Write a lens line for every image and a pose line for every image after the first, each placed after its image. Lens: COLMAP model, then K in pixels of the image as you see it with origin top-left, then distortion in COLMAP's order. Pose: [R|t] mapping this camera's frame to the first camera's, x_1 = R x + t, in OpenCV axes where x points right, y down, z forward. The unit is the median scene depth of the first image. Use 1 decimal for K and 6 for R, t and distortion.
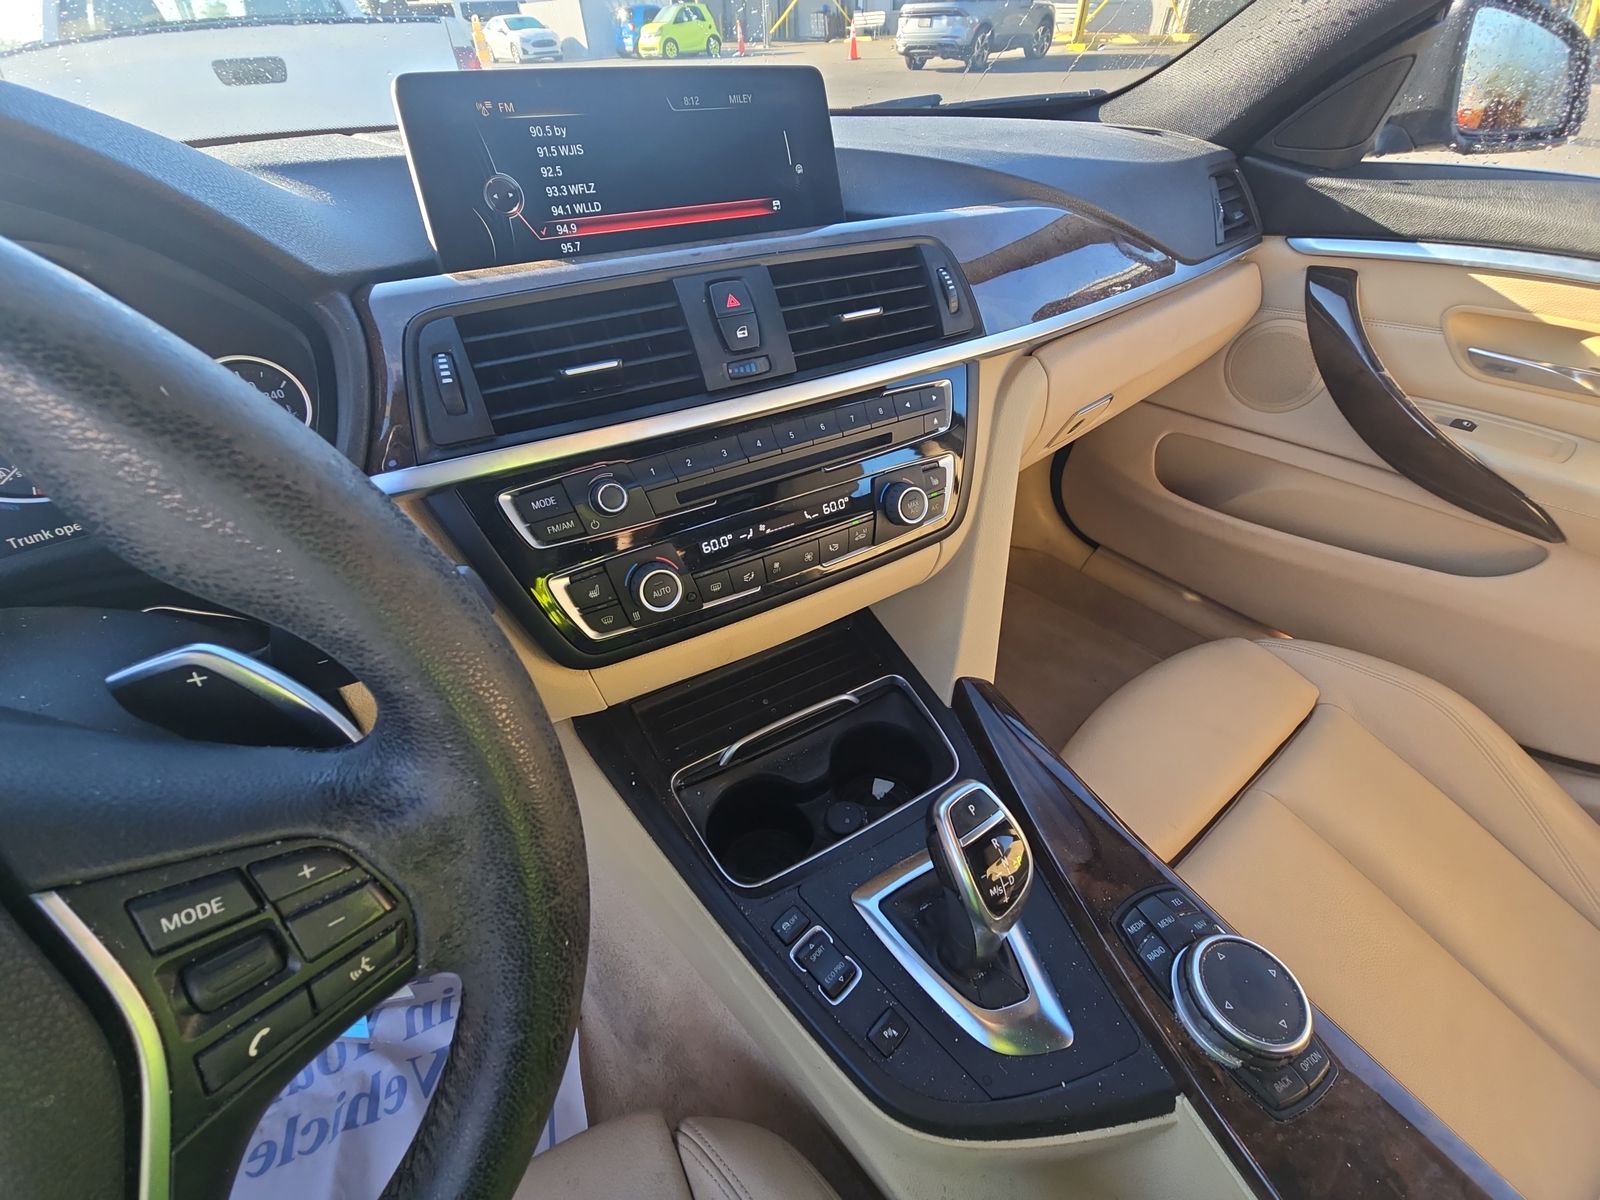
lens RADIAL K [[642.0, 0, 800.0], [0, 642.0, 600.0], [0, 0, 1]] dist [0.000956, 0.000219]
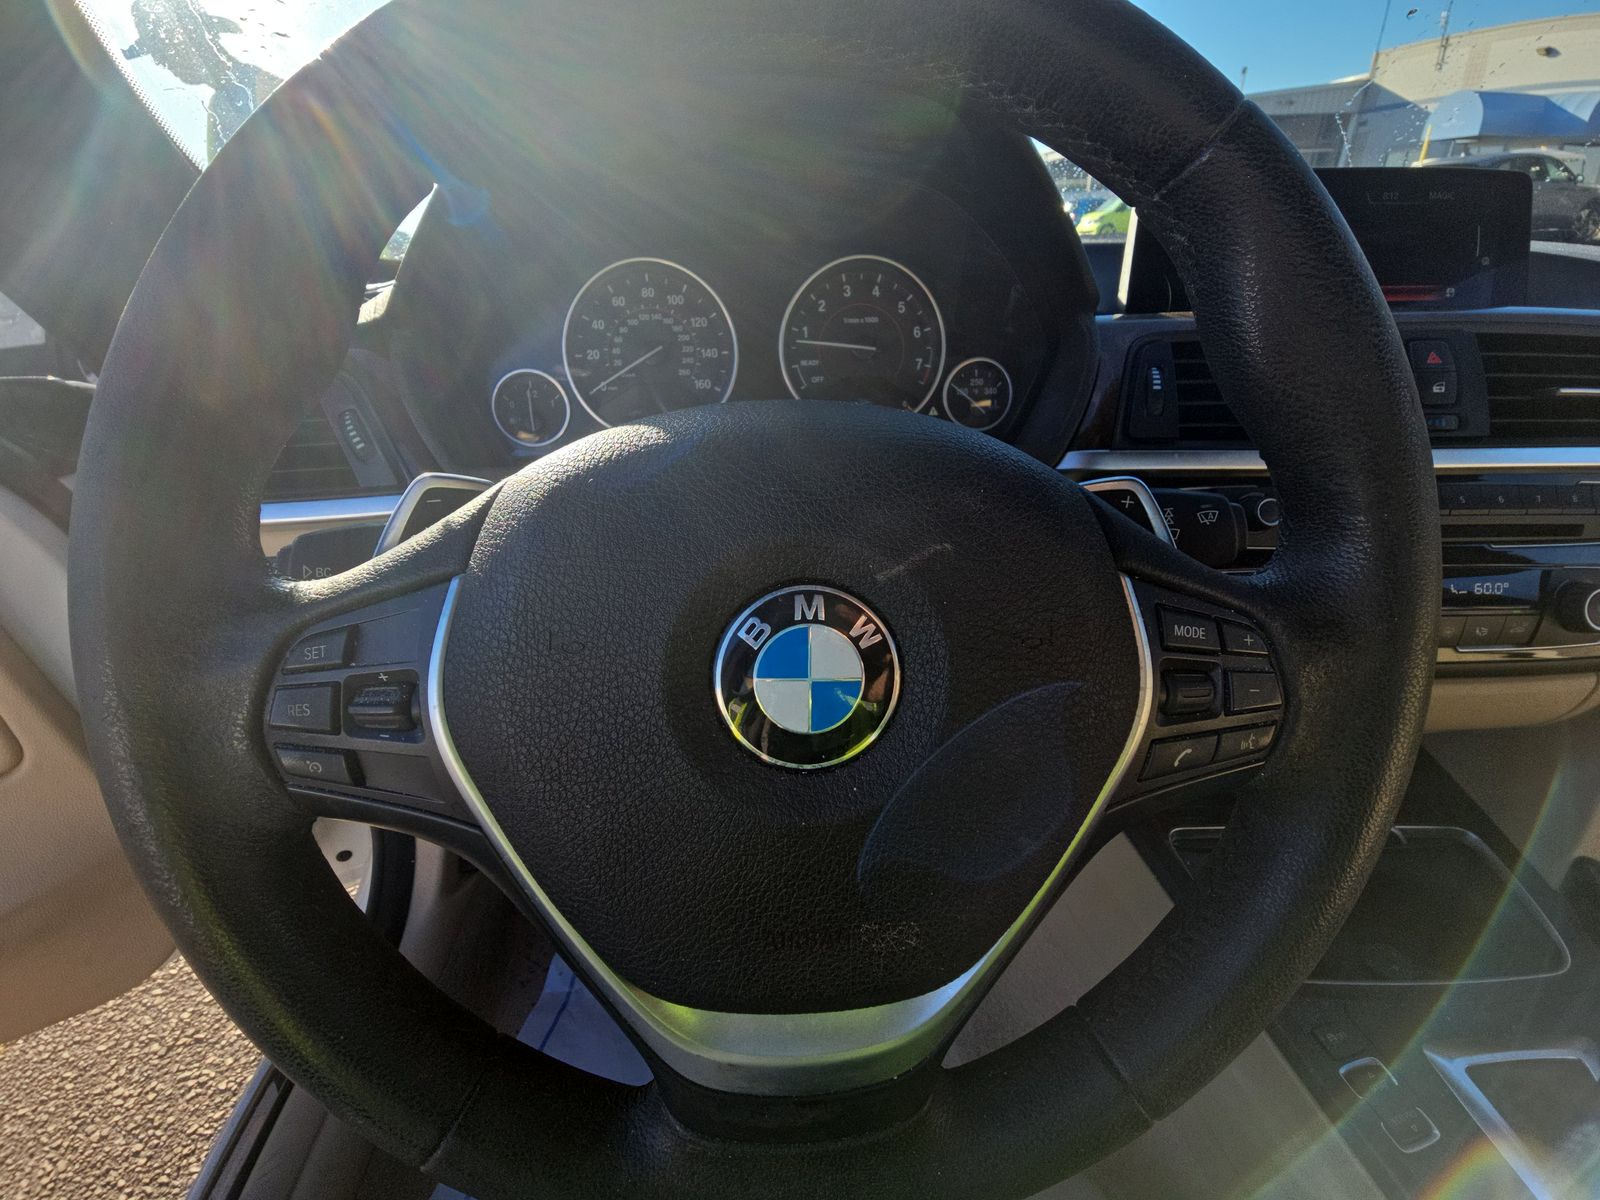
lens RADIAL K [[642.0, 0, 800.0], [0, 642.0, 600.0], [0, 0, 1]] dist [0.000956, 0.000219]
pose [[0.854638, 0.236871, -0.462046, -0.396945], [-0.322829, 0.939377, -0.115552, 0.320300], [0.406665, 0.247917, 0.879296, -0.184719]]
